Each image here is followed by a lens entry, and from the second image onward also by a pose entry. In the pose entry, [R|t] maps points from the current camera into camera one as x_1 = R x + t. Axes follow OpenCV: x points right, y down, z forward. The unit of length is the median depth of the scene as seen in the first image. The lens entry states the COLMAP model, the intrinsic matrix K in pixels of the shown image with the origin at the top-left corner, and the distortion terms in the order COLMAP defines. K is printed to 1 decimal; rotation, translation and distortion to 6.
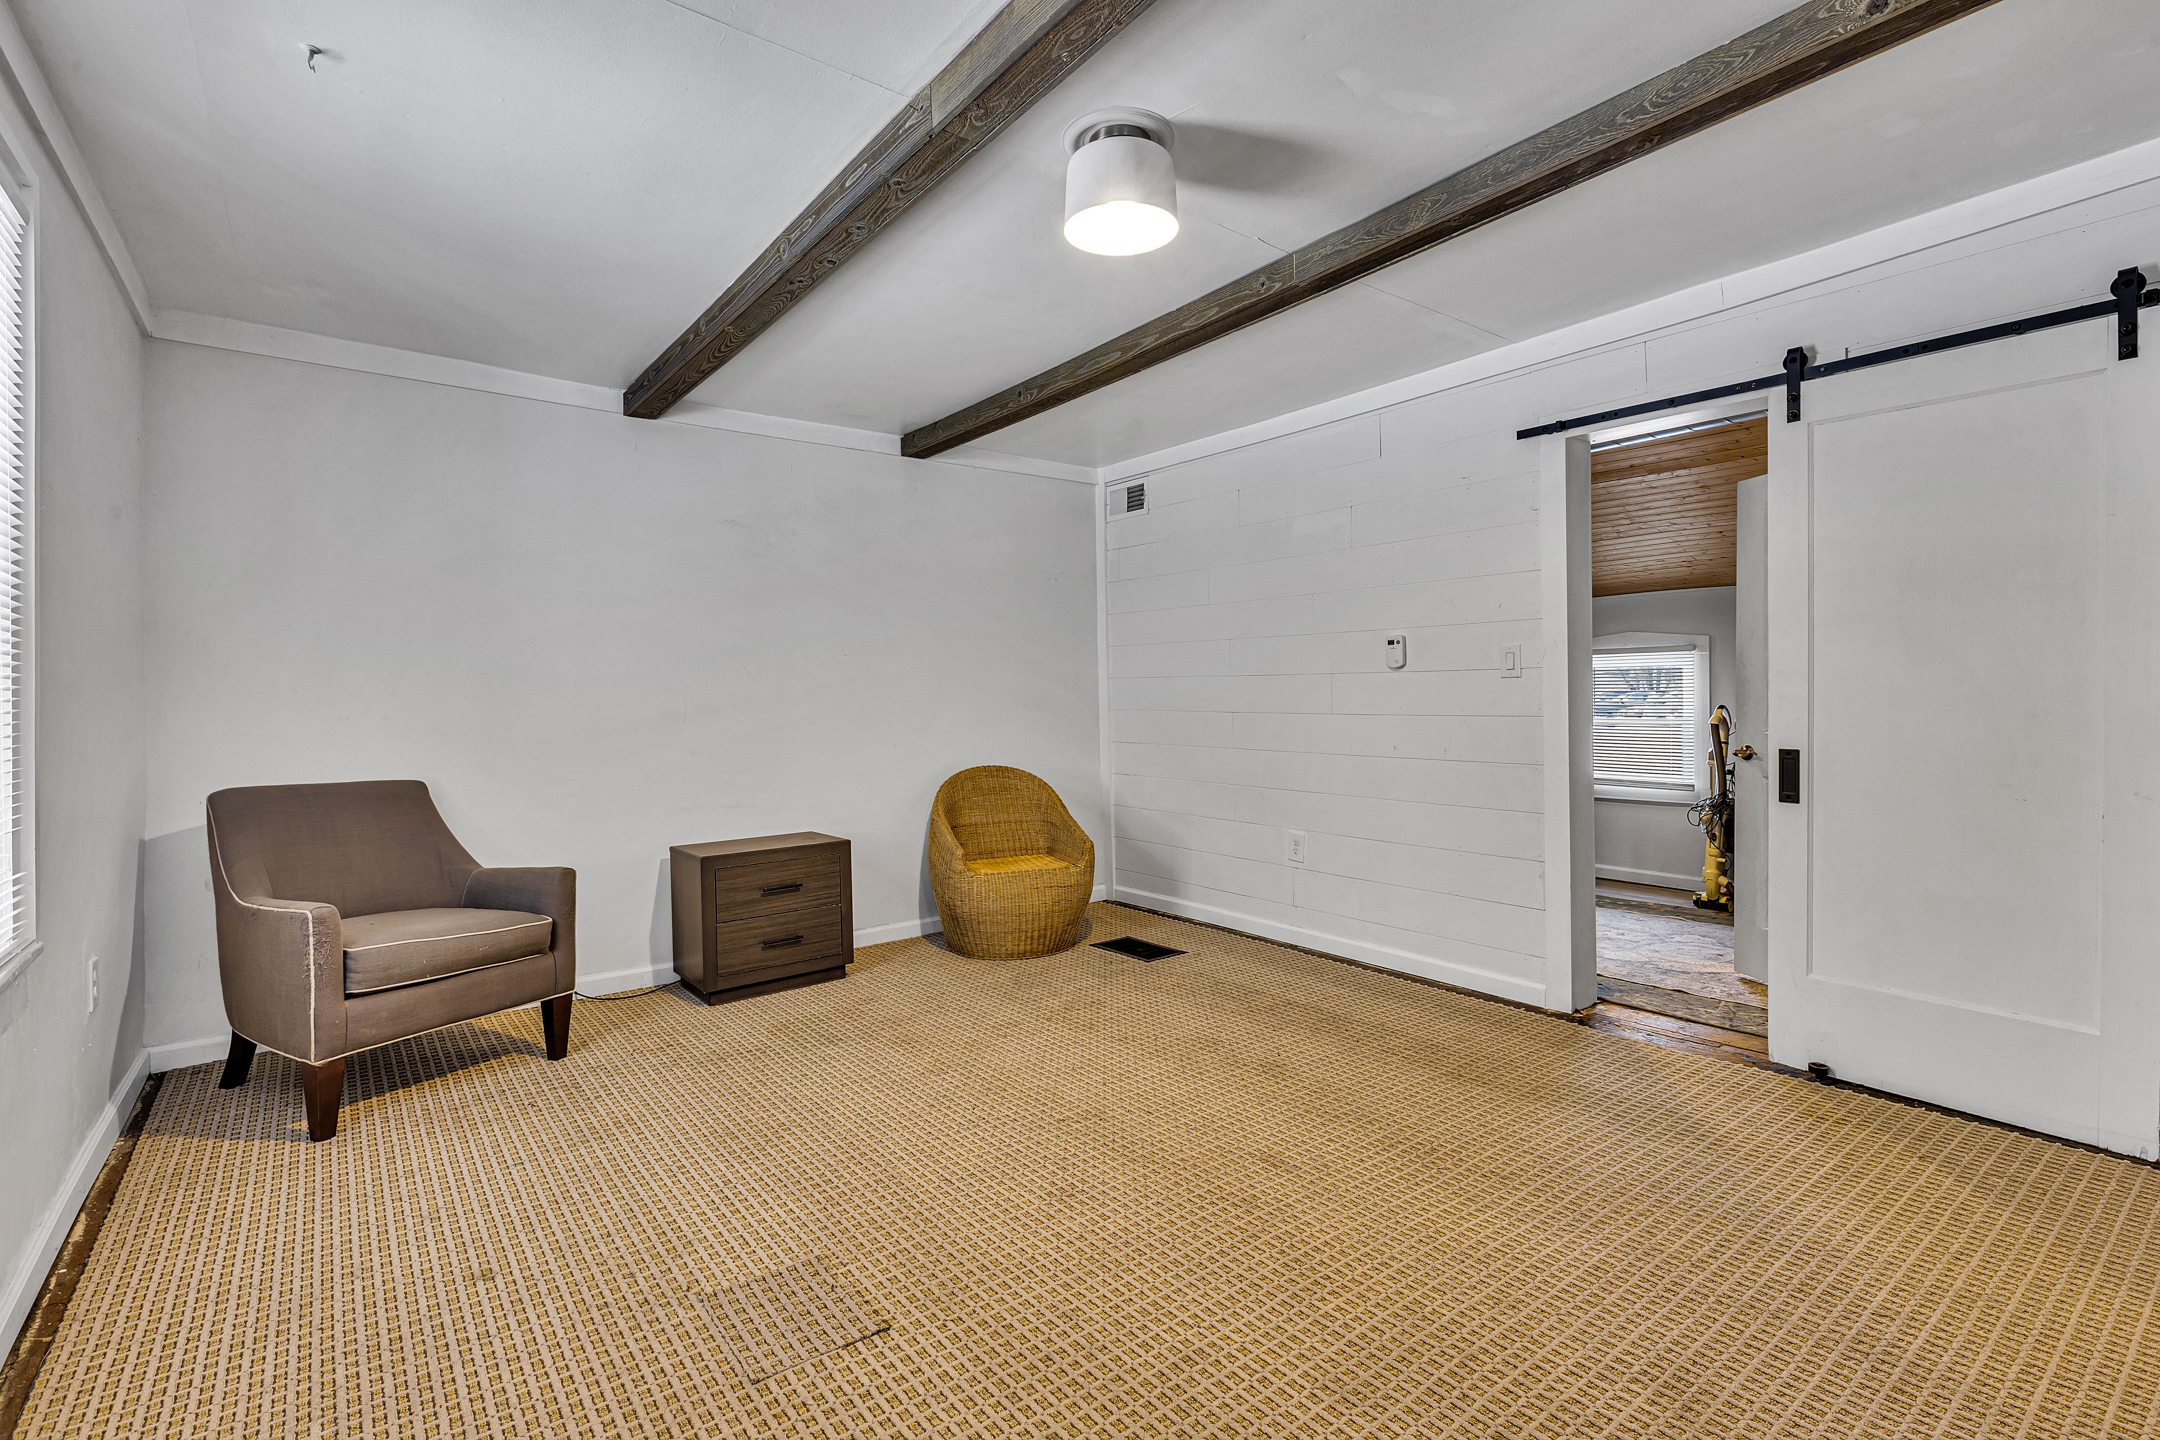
lens RADIAL K [[991.7, 0, 1092.2], [0, 991.7, 710.7], [0, 0, 1]] dist [0.017940, 0.000430]
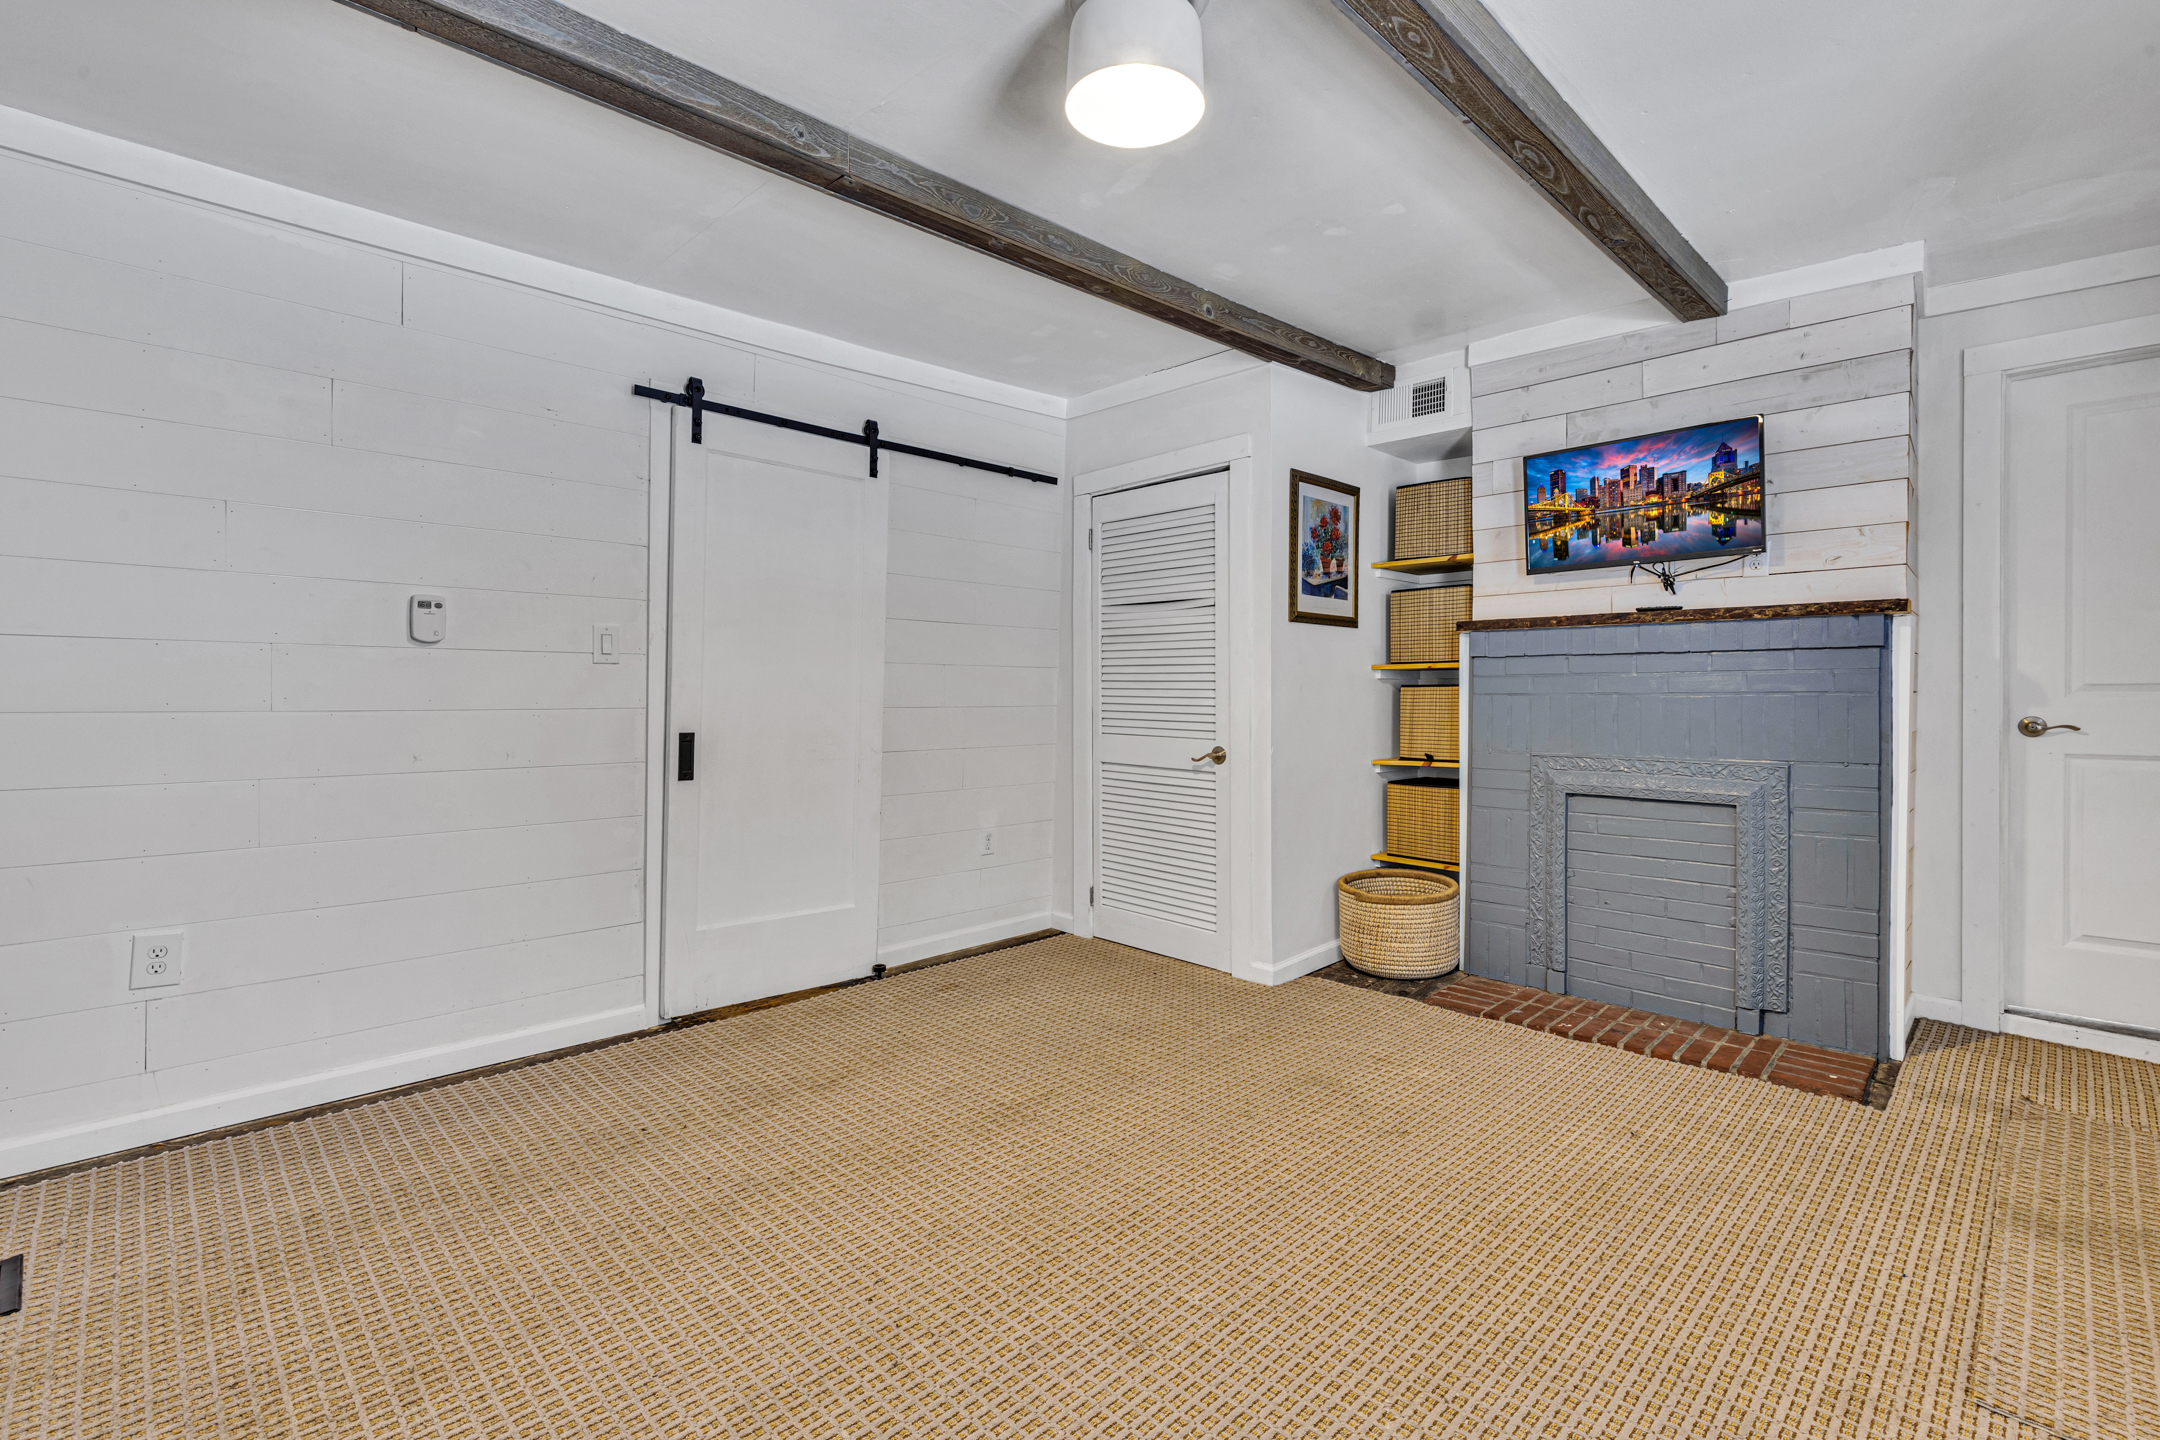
lens RADIAL K [[991.7, 0, 1093.6], [0, 991.7, 720.4], [0, 0, 1]] dist [0.017940, 0.000430]
pose [[-0.117567, -0.032174, 0.992544, -0.582229], [-0.001300, 0.999479, 0.032245, -0.015604], [-0.993064, 0.002500, -0.117548, 0.836431]]
